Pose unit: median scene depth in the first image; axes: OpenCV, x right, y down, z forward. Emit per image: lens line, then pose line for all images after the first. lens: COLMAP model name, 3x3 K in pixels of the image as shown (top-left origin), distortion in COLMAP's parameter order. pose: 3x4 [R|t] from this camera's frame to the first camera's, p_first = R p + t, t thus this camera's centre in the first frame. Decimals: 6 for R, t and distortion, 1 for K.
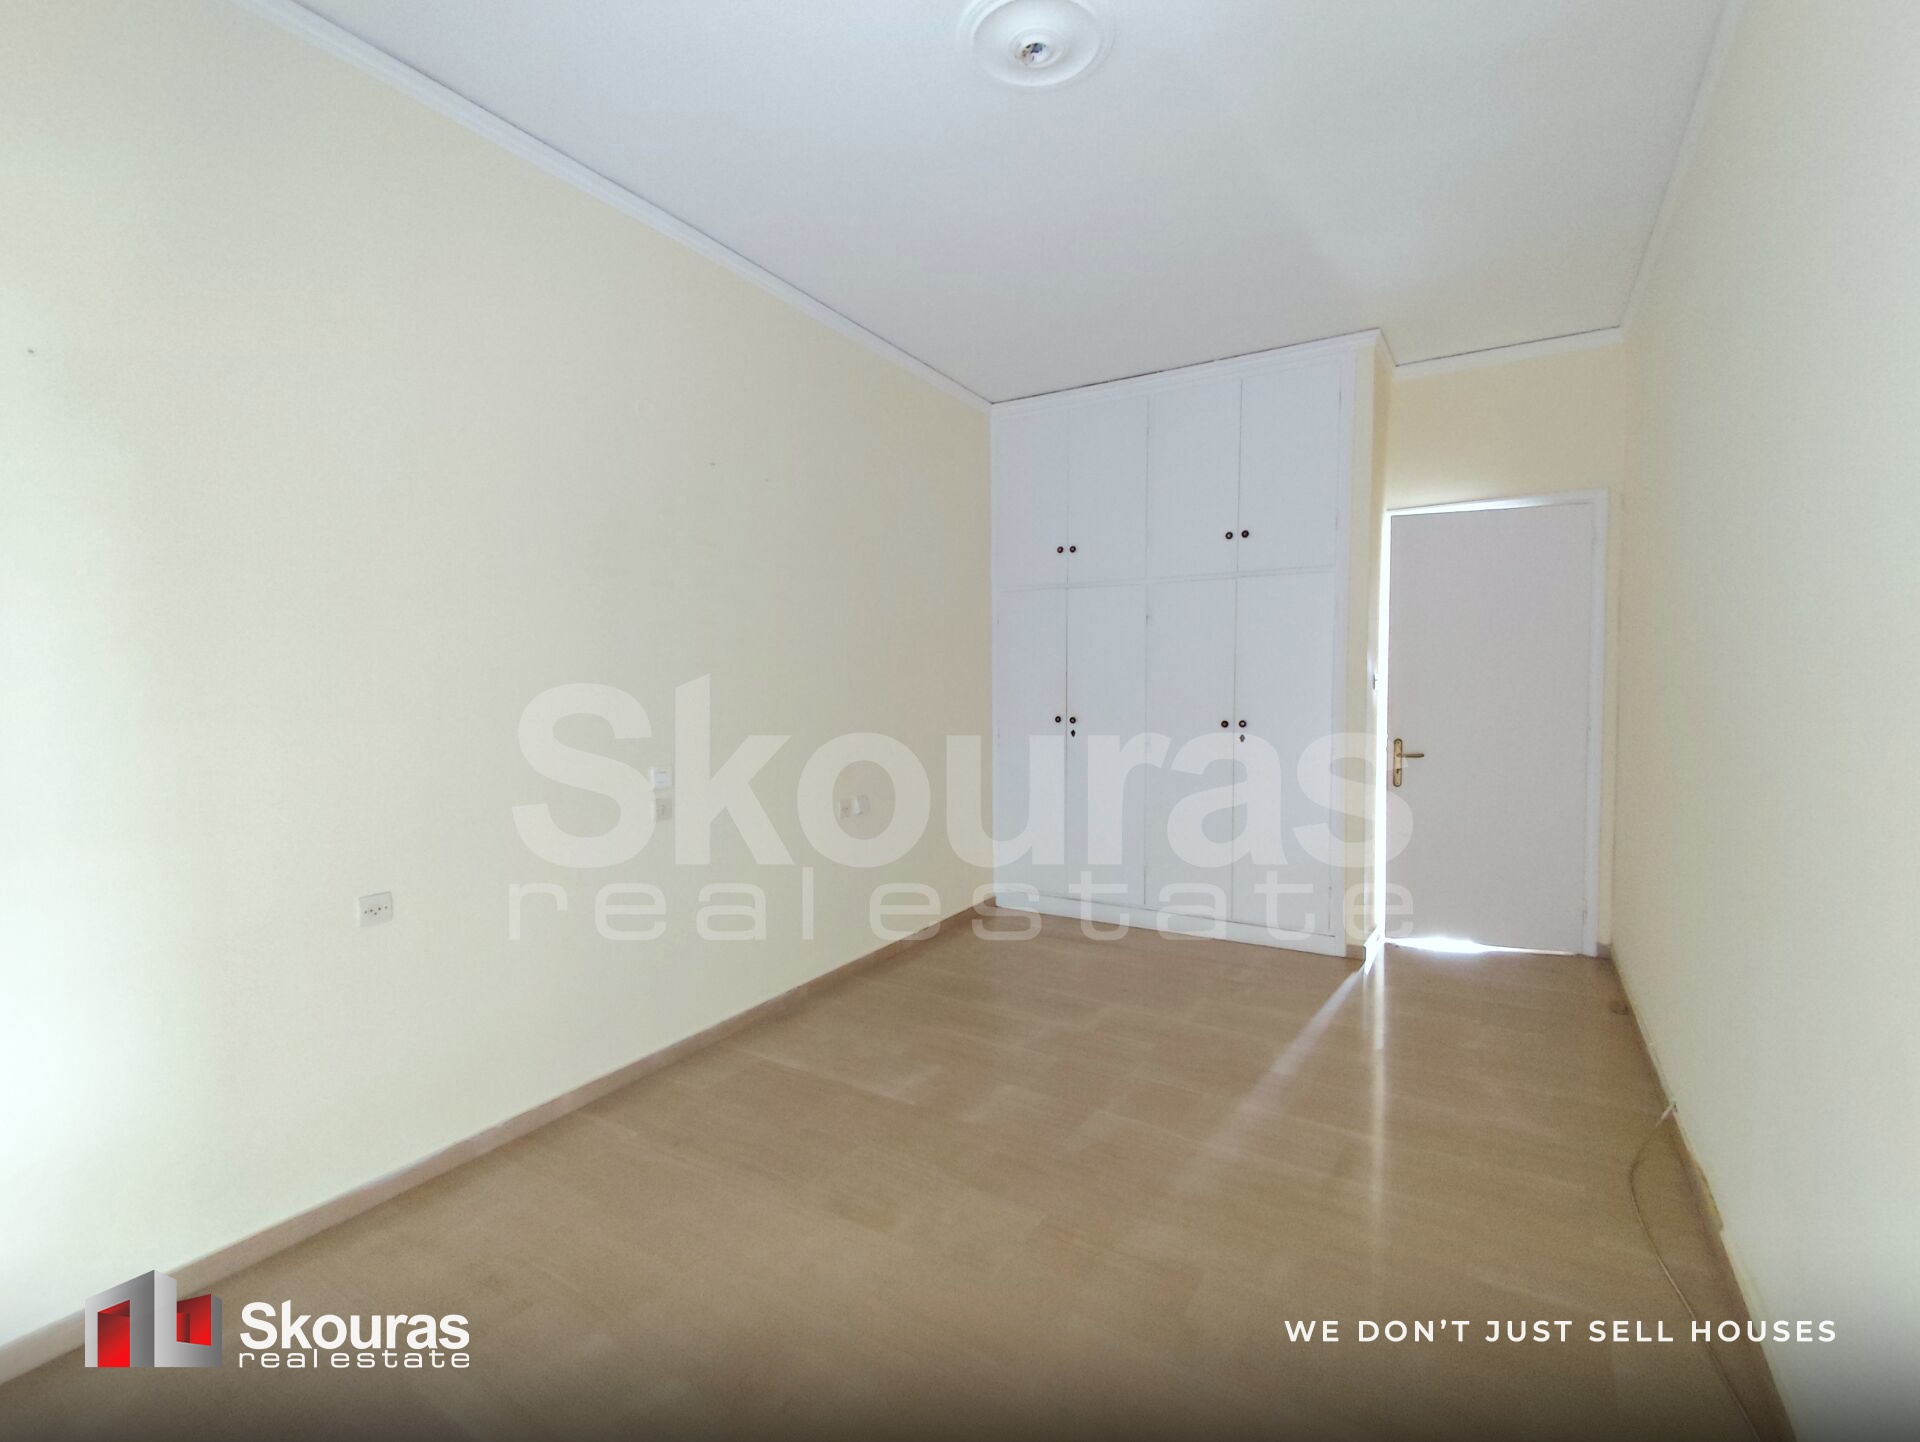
lens RADIAL K [[886.0, 0, 955.0], [0, 886.0, 724.3], [0, 0, 1]] dist [0.002453, -0.002928]
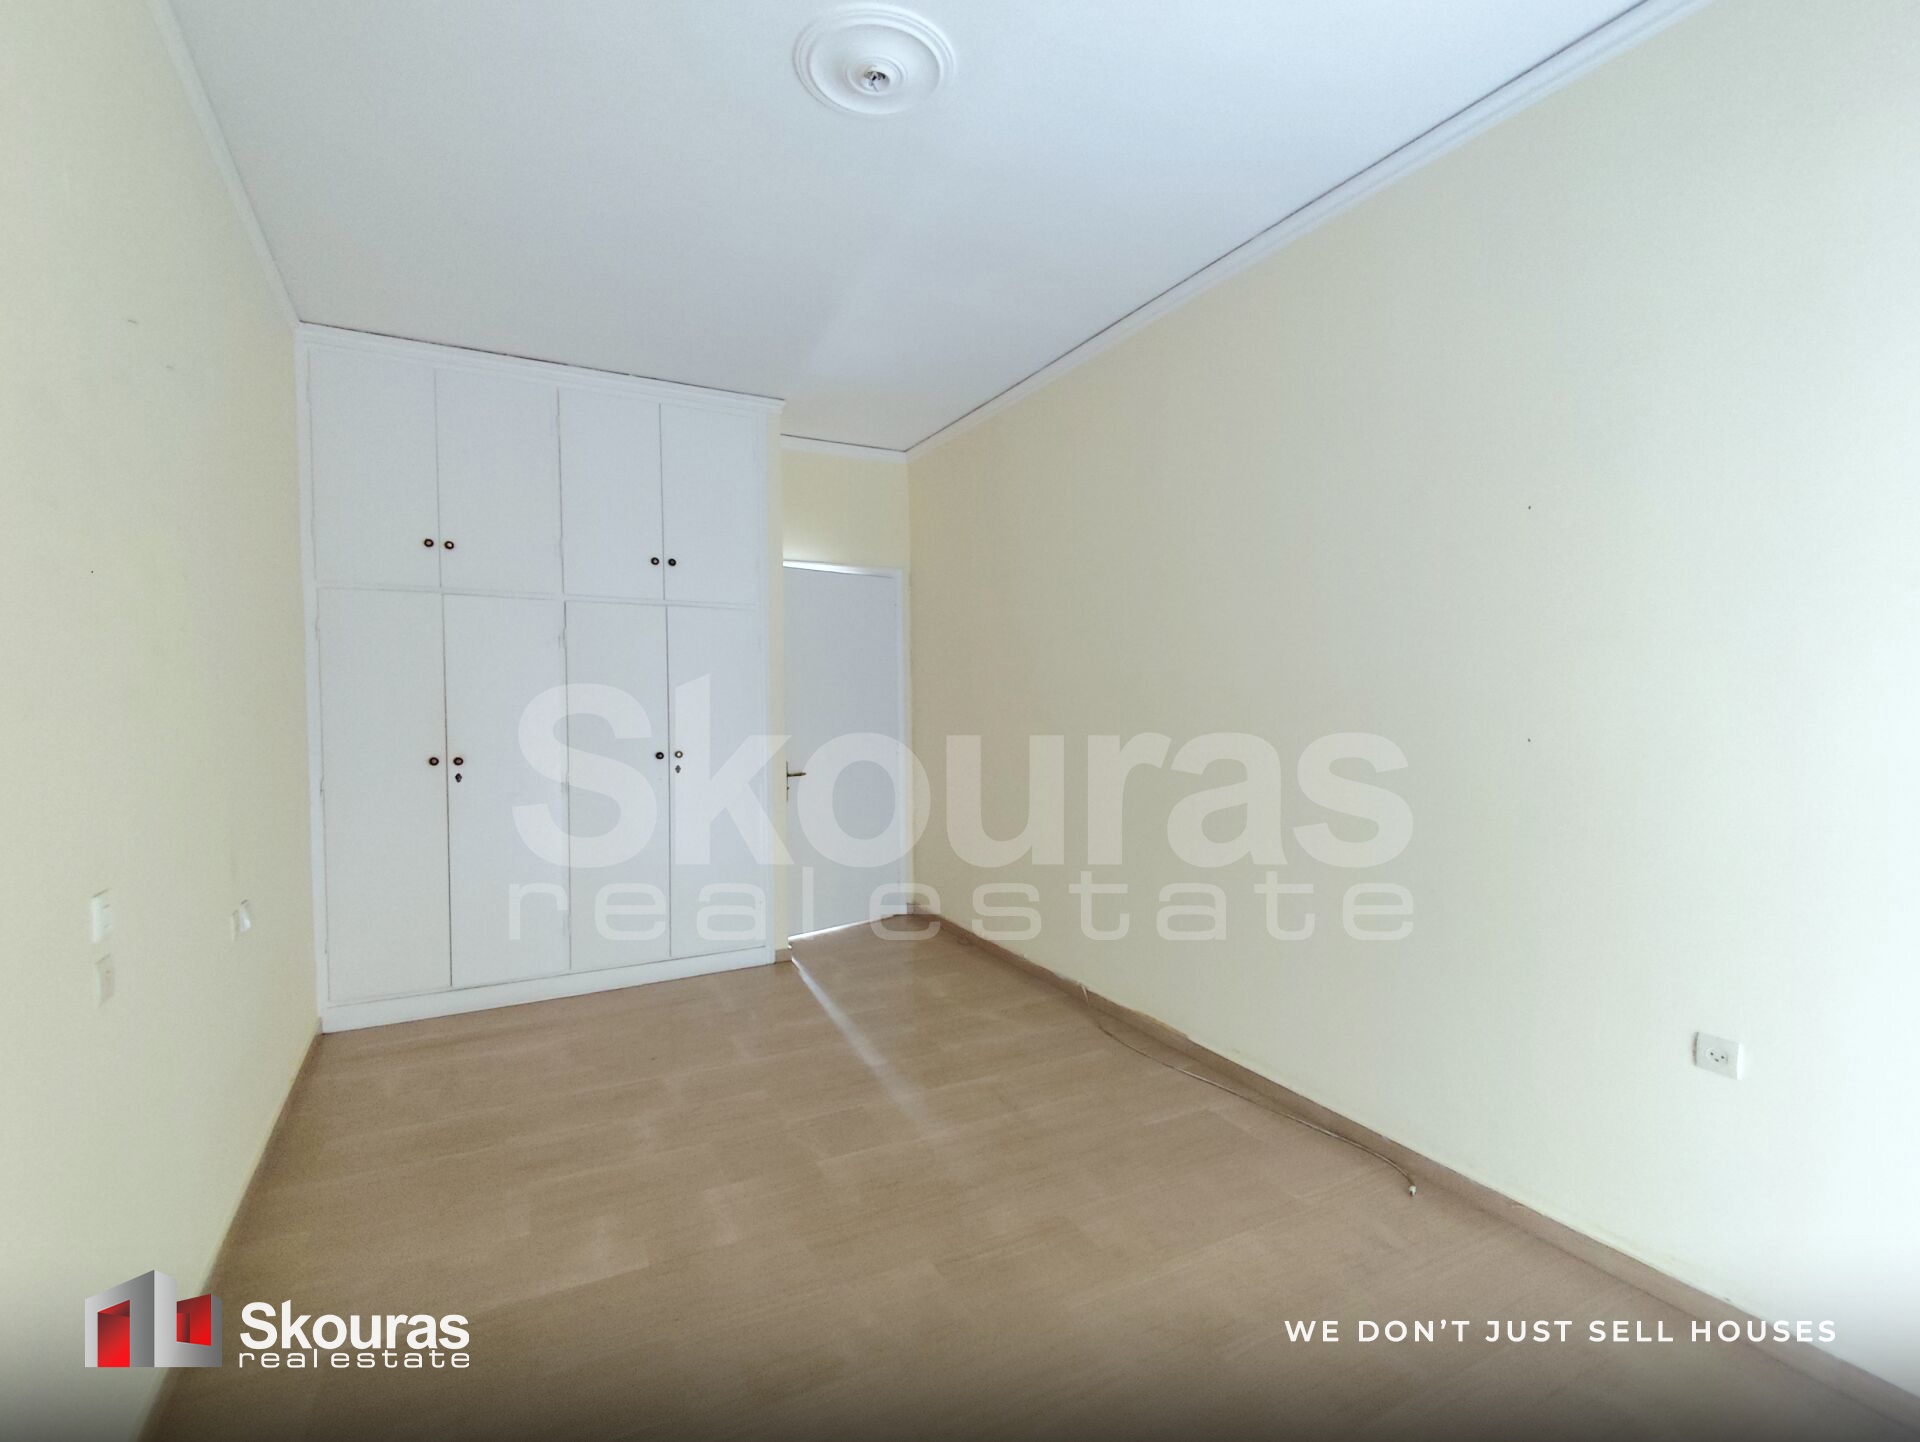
lens RADIAL K [[886.0, 0, 963.9], [0, 886.0, 710.8], [0, 0, 1]] dist [0.002453, -0.002928]
pose [[0.486656, -0.003129, 0.873588, -0.454539], [0.045647, 0.998719, -0.021851, -0.014948], [-0.872400, 0.050511, 0.486175, 0.290099]]
